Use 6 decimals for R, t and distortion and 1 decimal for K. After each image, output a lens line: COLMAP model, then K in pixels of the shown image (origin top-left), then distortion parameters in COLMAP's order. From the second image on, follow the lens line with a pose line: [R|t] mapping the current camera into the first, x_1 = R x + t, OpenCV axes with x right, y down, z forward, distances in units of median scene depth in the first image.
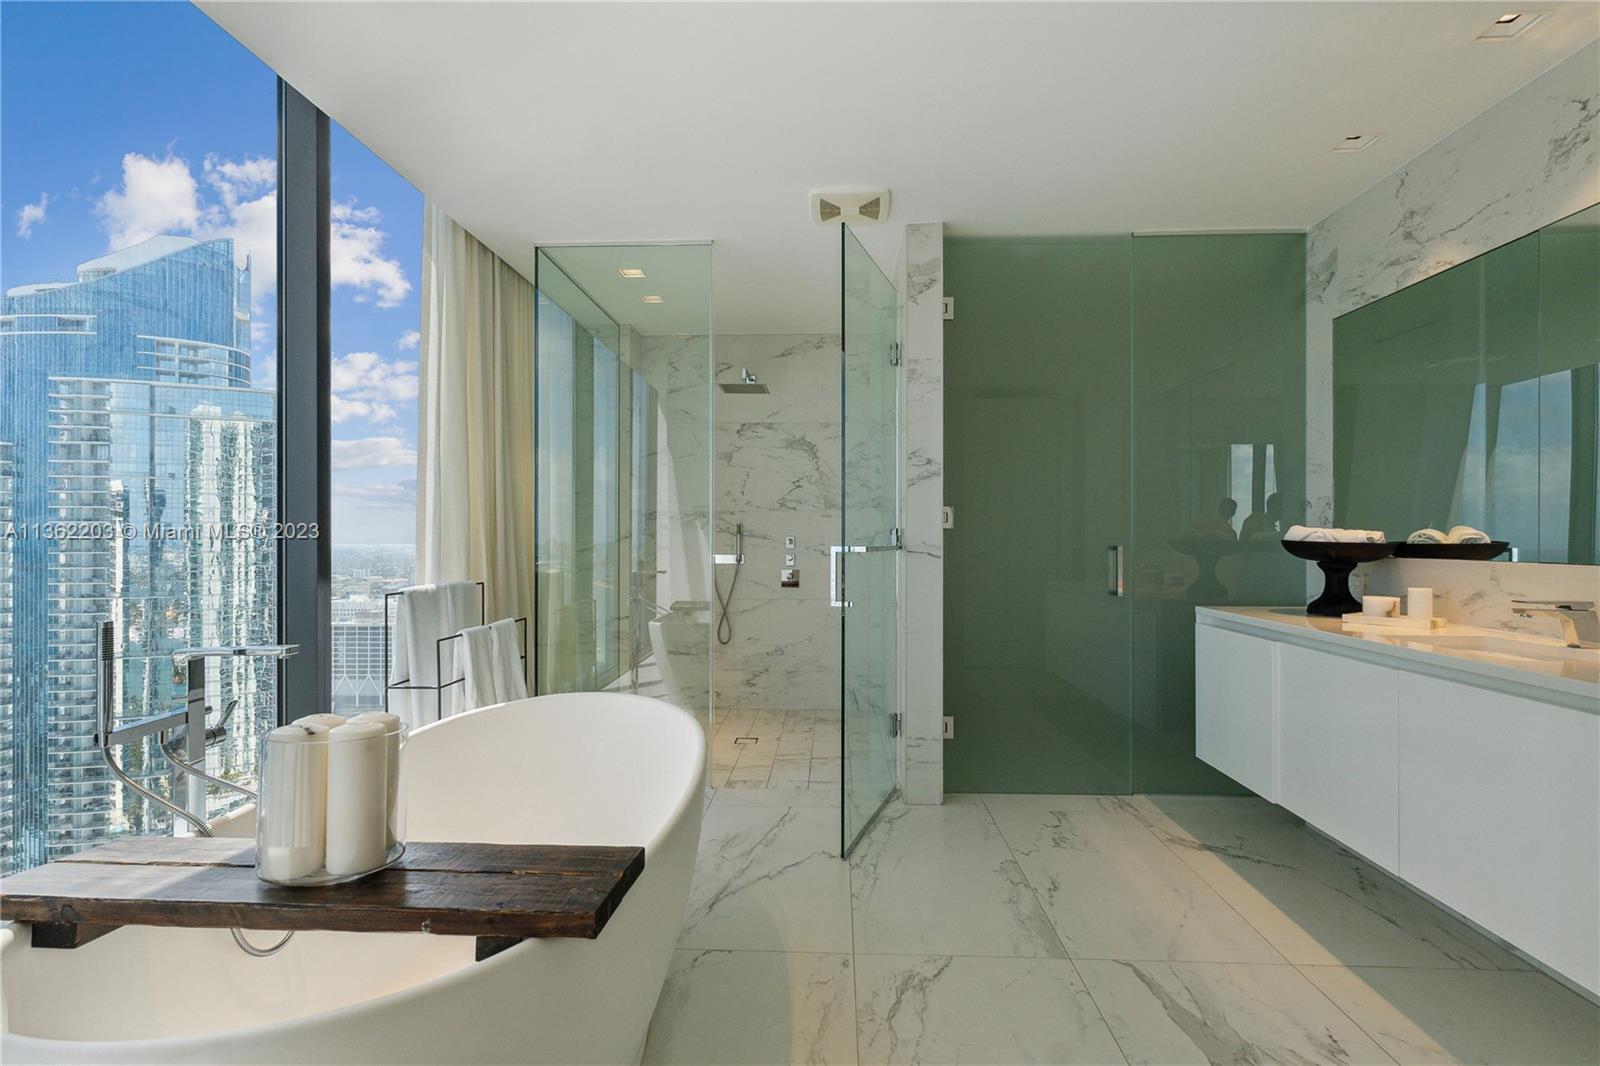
lens RADIAL K [[817.2, 0, 800.0], [0, 817.2, 533.0], [0, 0, 1]] dist [-0.001567, -0.001290]
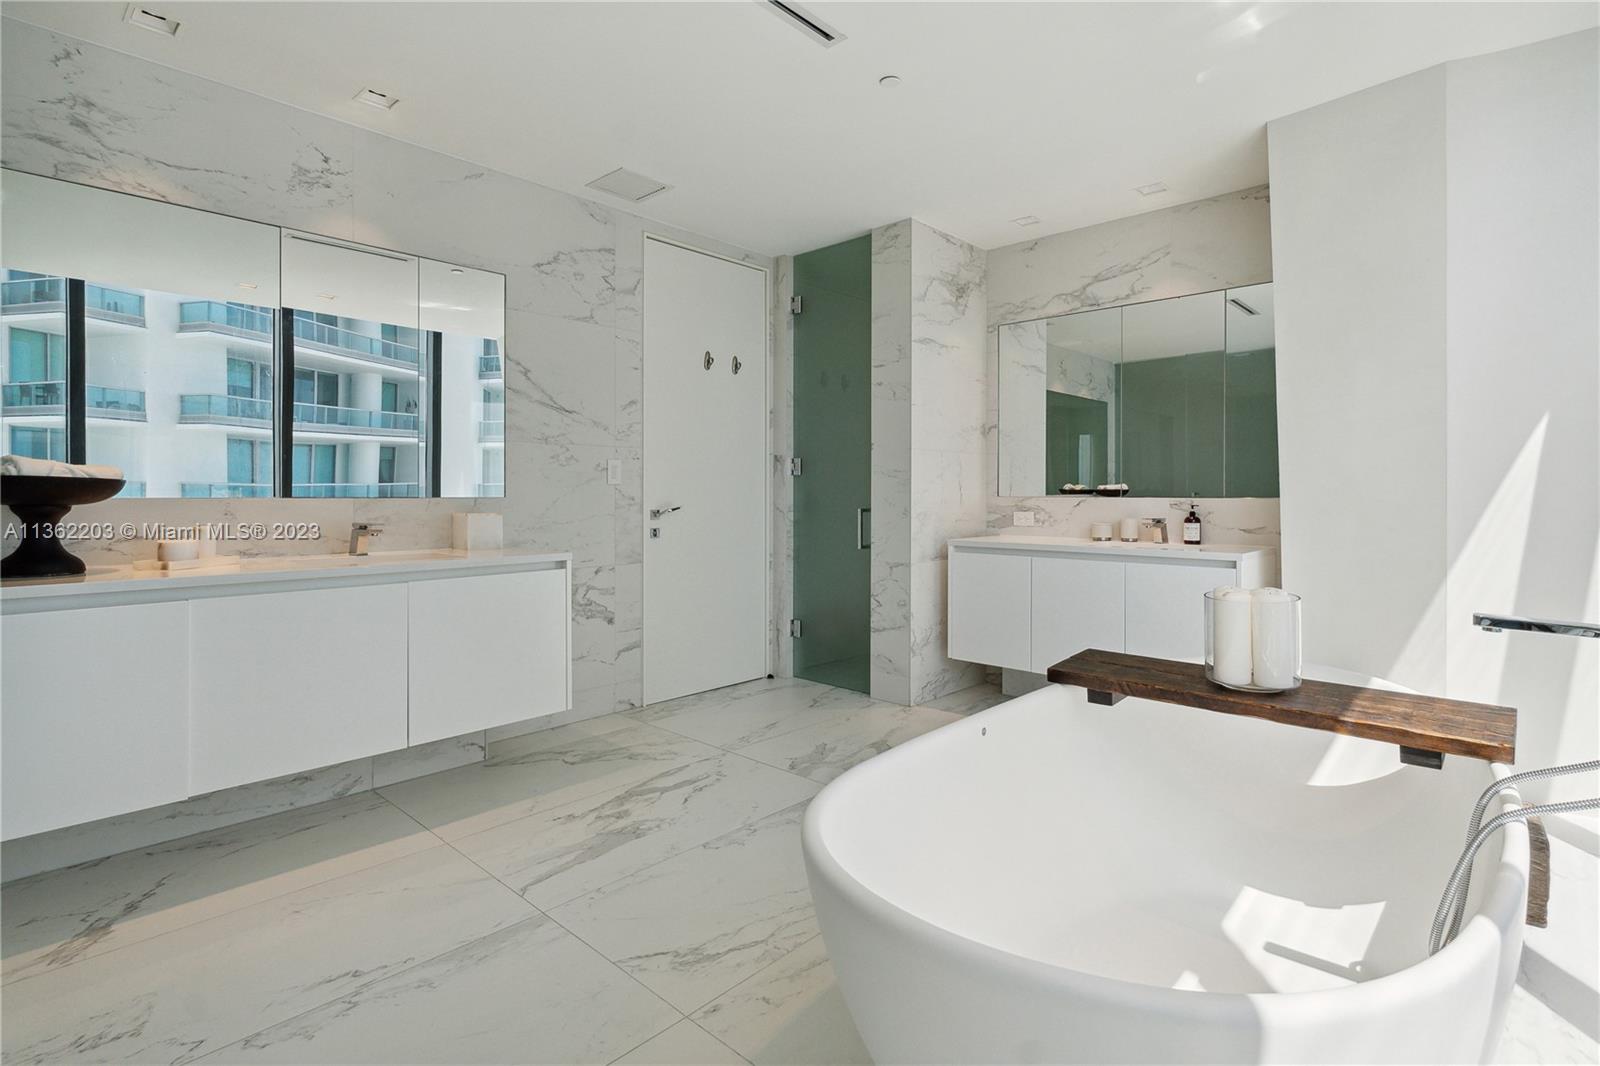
lens RADIAL K [[771.3, 0, 790.7], [0, 771.3, 509.0], [0, 0, 1]] dist [-0.001619, -0.000243]
pose [[-0.762158, -0.016871, 0.647171, -0.435429], [-0.007750, 0.999827, 0.016937, 0.026255], [-0.647344, 0.007893, -0.762157, 1.385218]]
